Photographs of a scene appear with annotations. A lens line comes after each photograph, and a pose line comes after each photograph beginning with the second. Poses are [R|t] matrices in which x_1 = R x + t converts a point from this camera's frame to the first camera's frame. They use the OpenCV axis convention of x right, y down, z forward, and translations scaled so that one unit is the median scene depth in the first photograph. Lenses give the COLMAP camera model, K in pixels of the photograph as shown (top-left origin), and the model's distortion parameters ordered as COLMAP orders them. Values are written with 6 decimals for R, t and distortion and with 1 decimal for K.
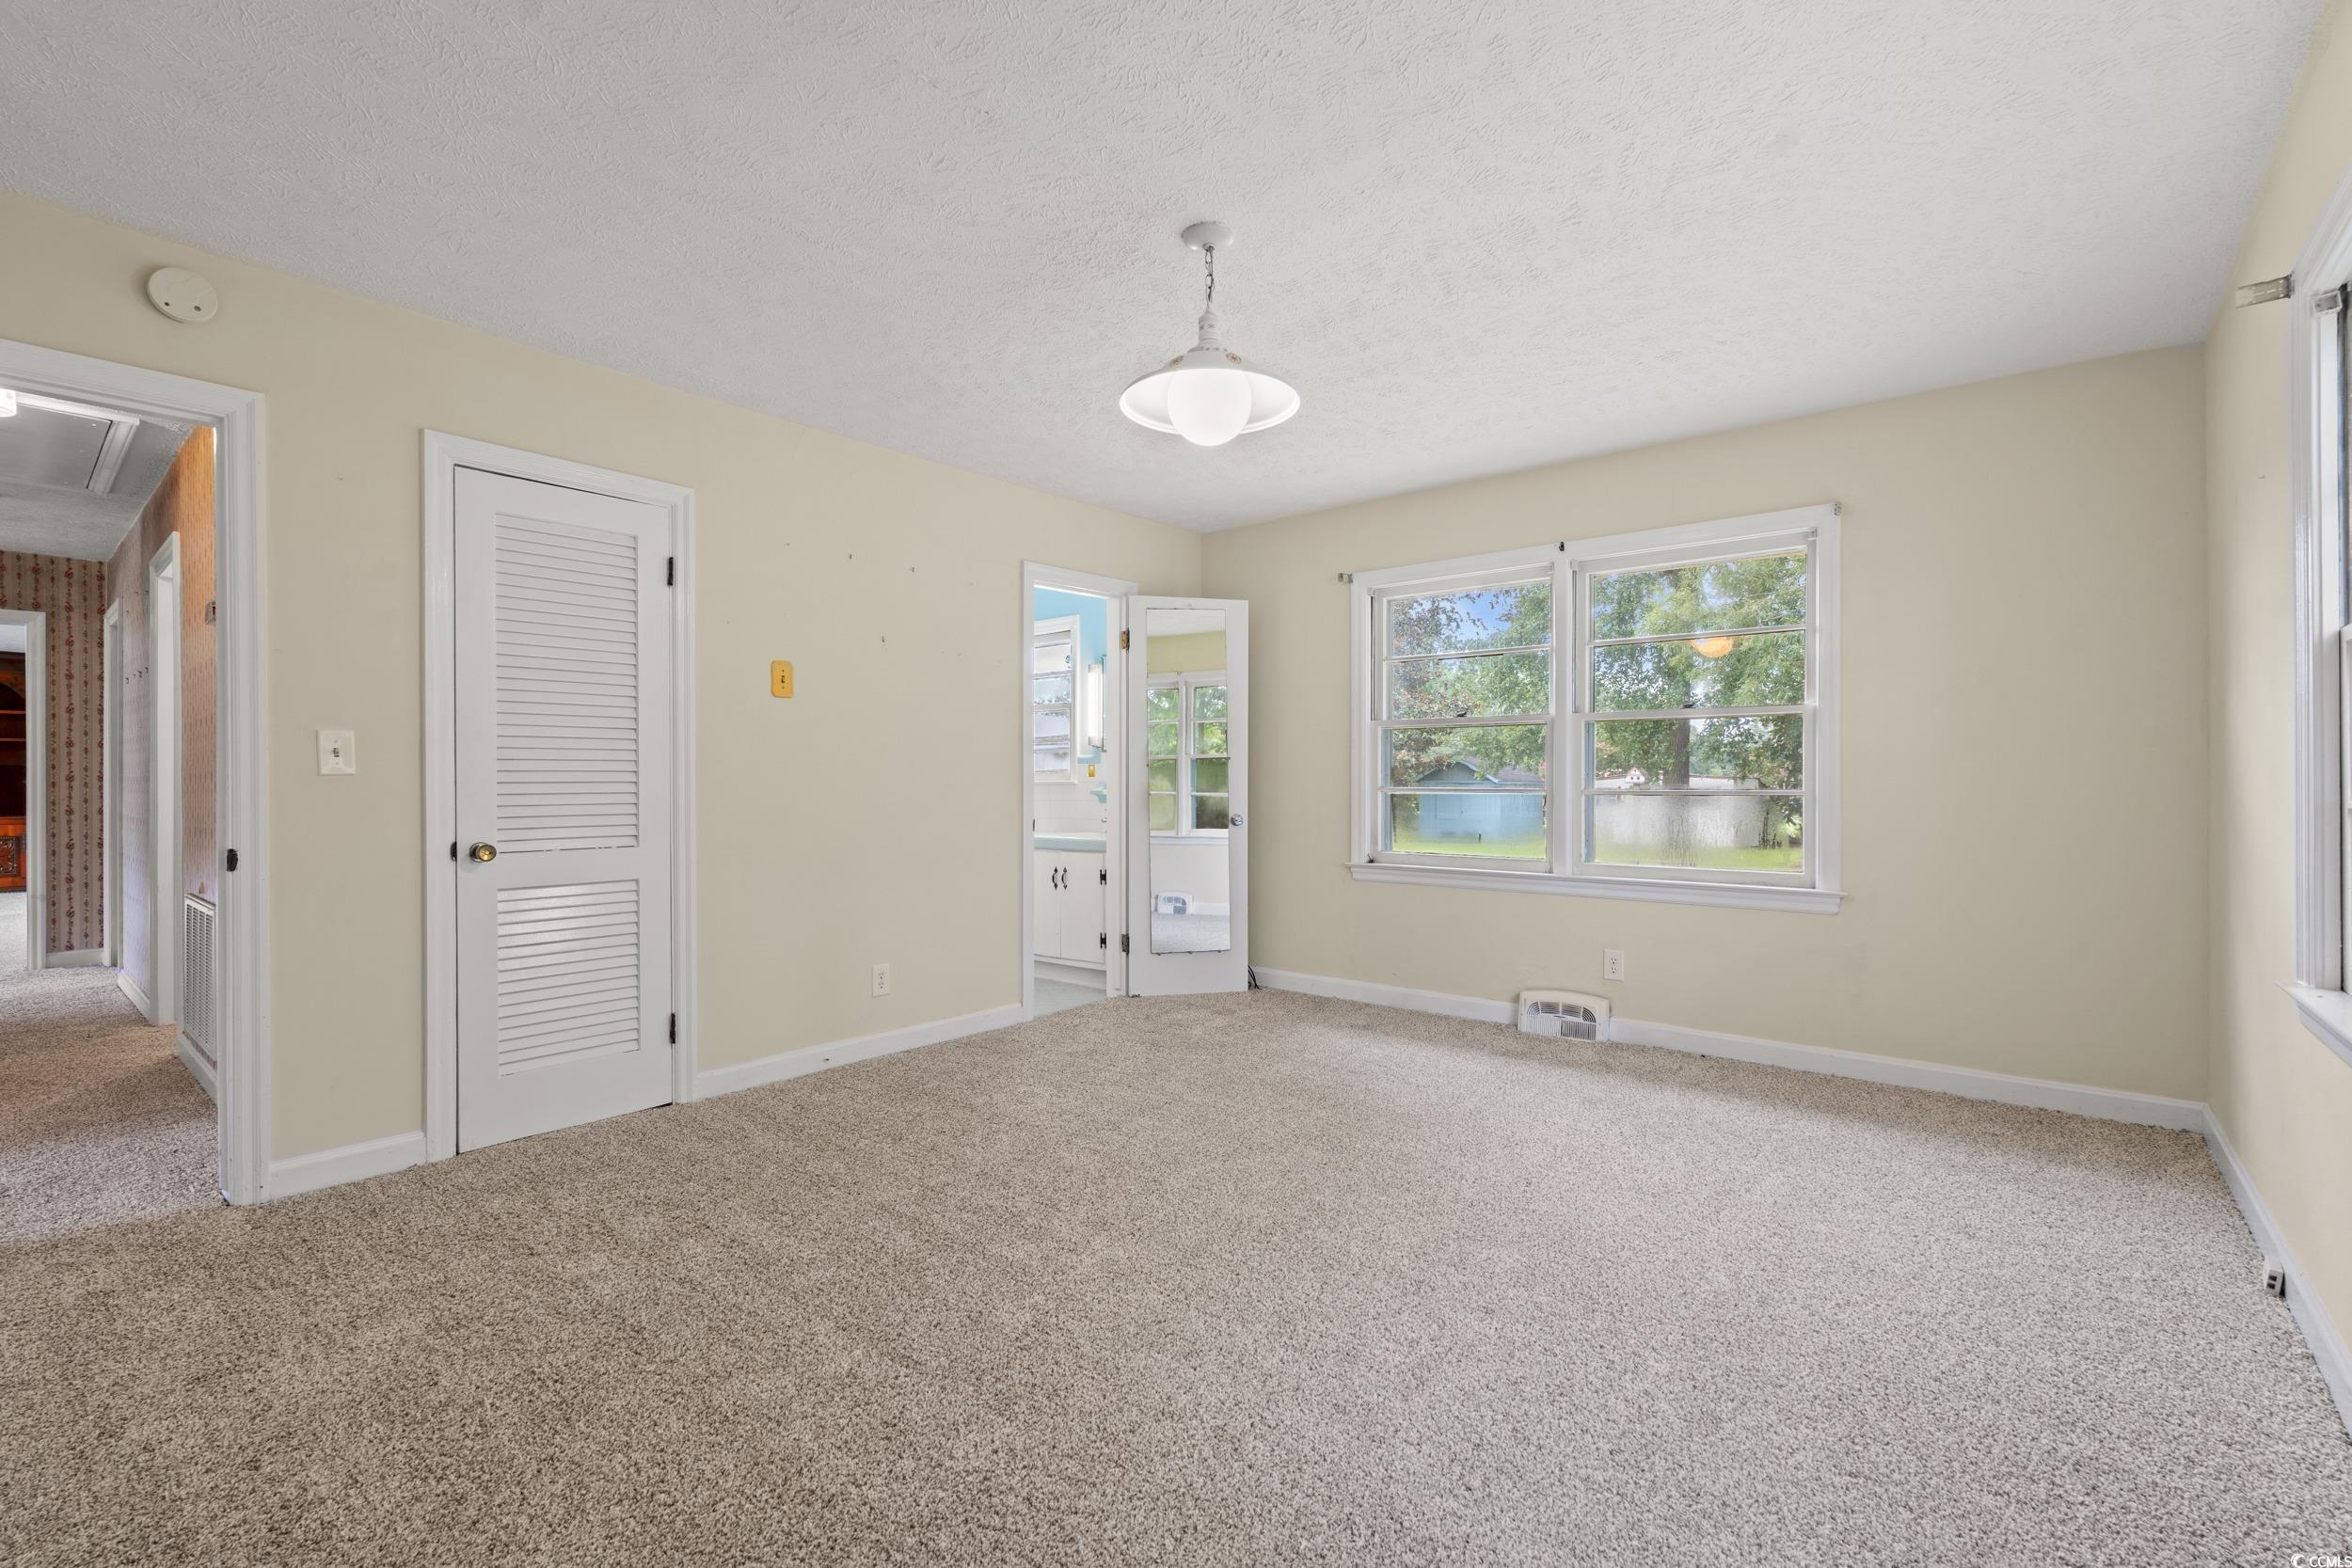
lens RADIAL K [[1022.3, 0, 1186.5], [0, 1022.3, 785.3], [0, 0, 1]] dist [-0.009820, -0.000033]
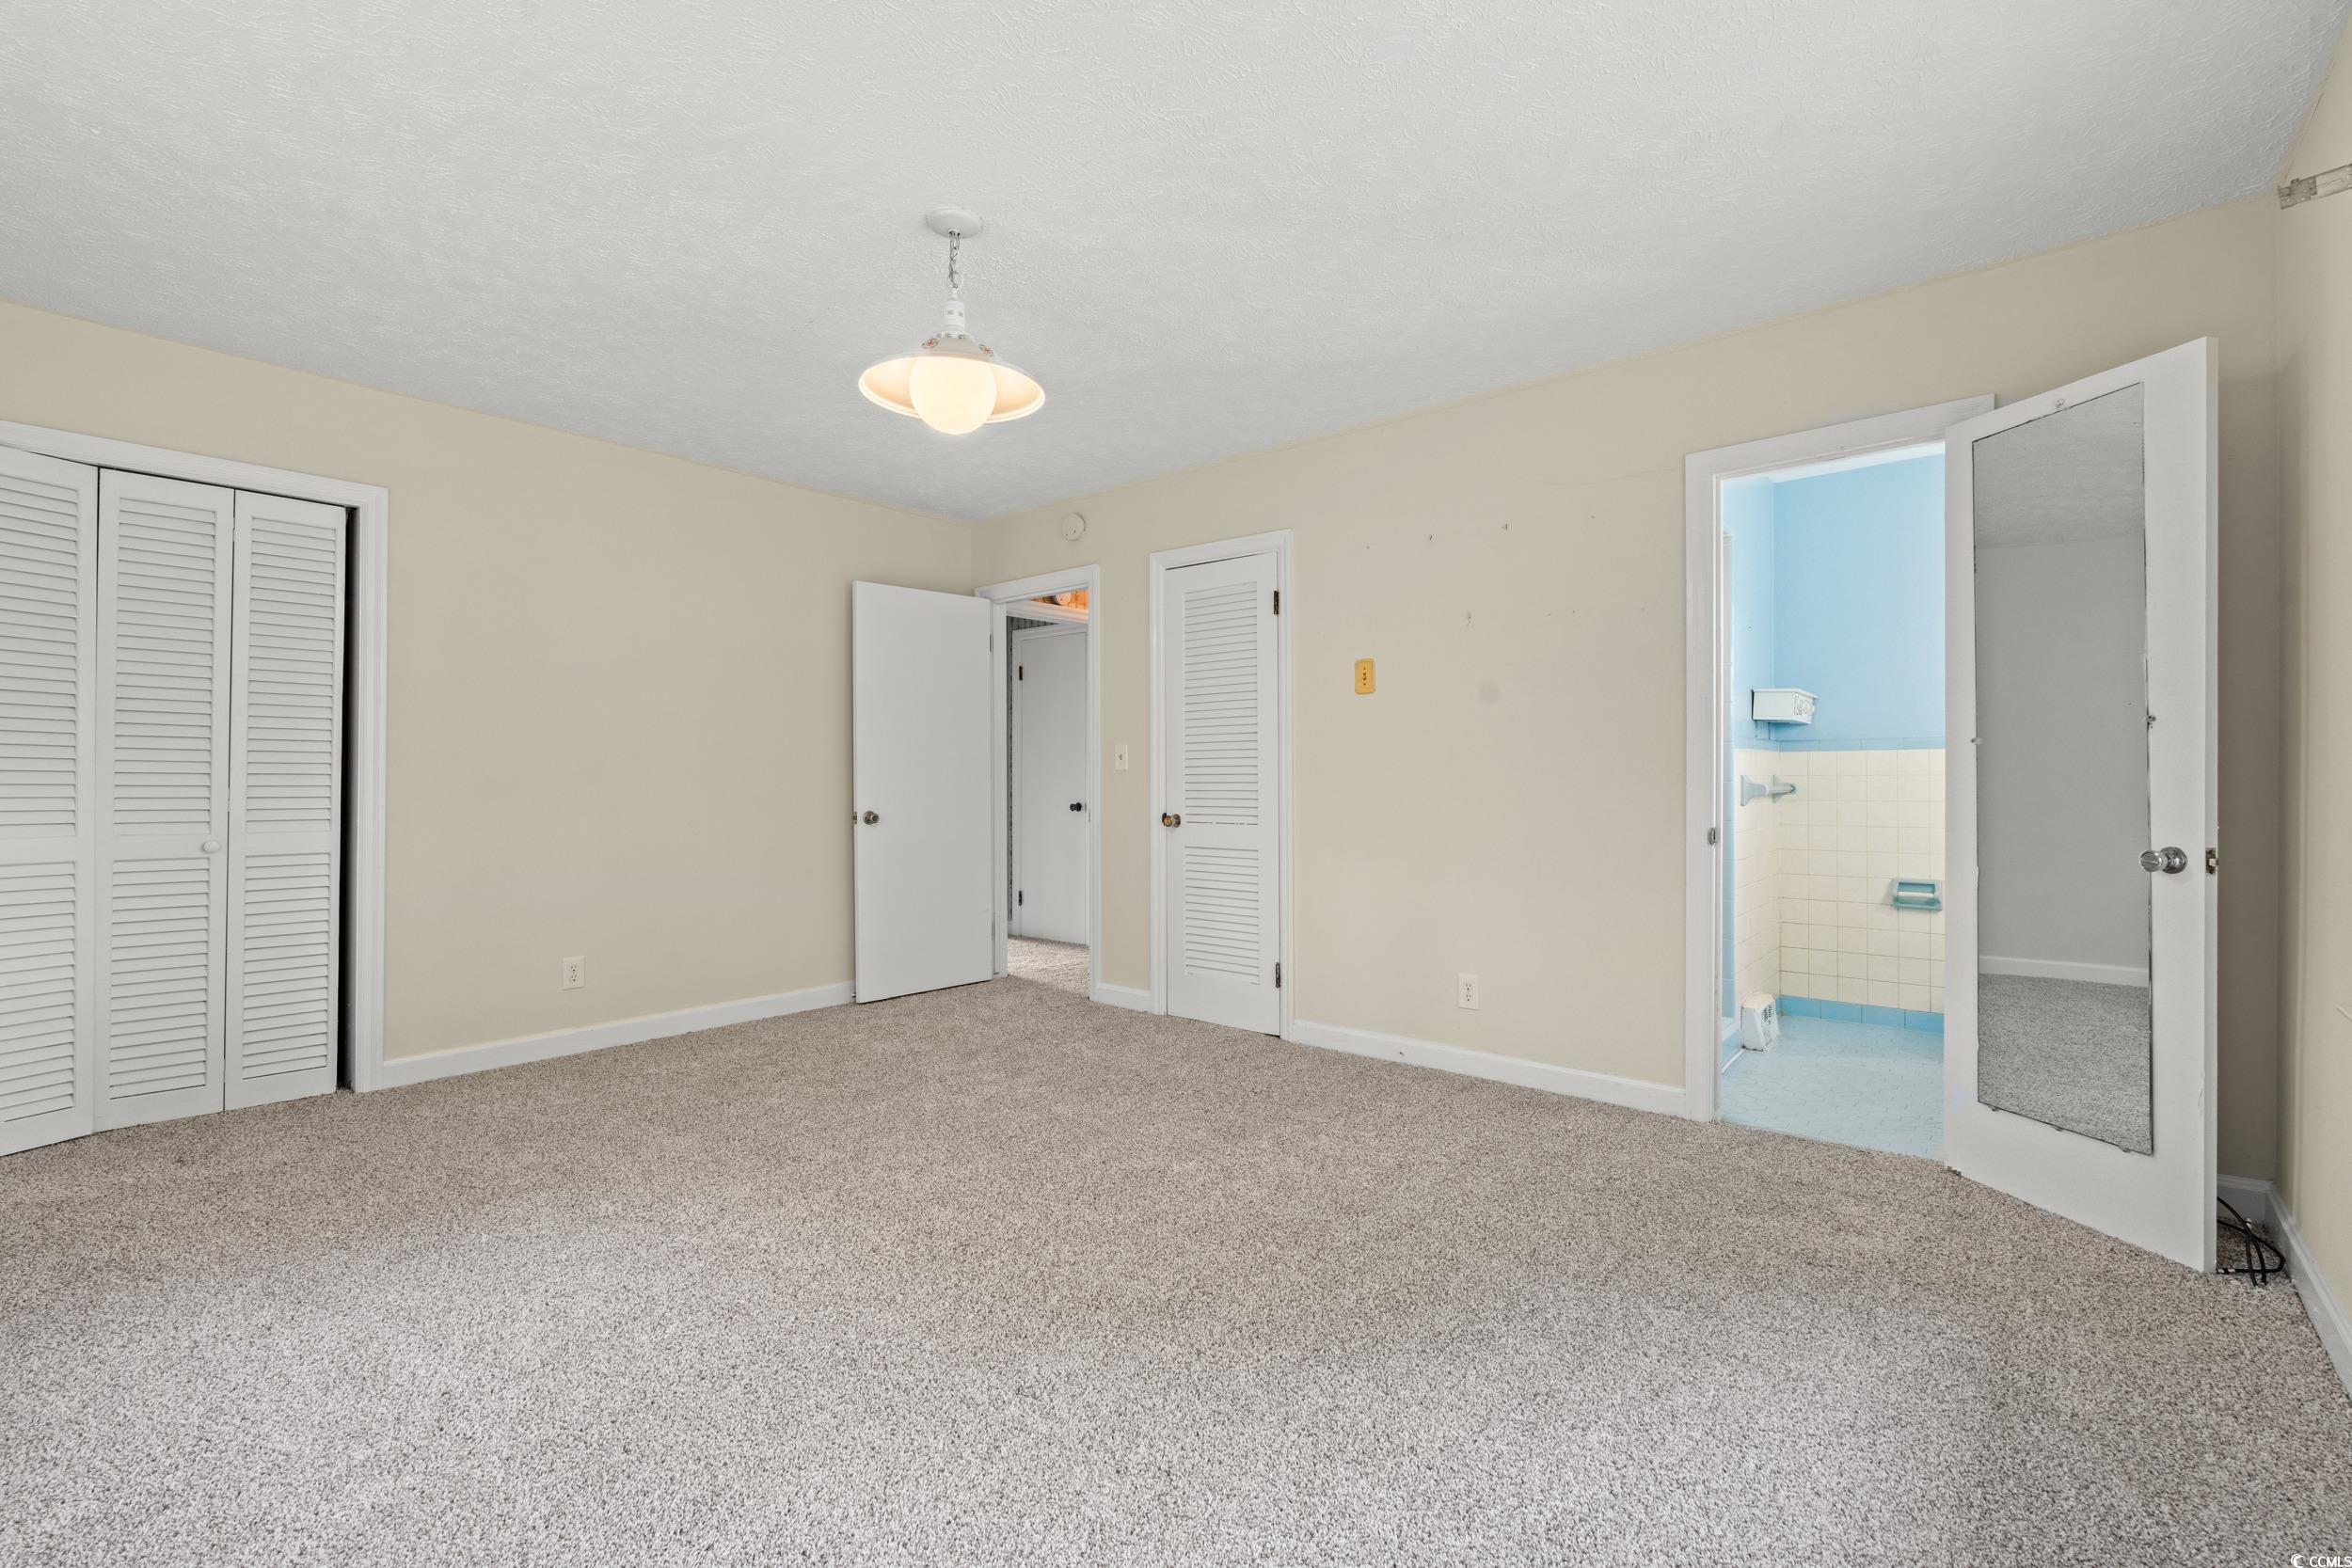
lens RADIAL K [[1022.3, 0, 1179.8], [0, 1022.3, 770.1], [0, 0, 1]] dist [-0.009820, -0.000033]
pose [[-0.007466, -0.002316, -0.999969, 0.723481], [-0.000153, 0.999997, -0.002315, -0.004950], [0.999972, 0.000136, -0.007466, 0.888849]]
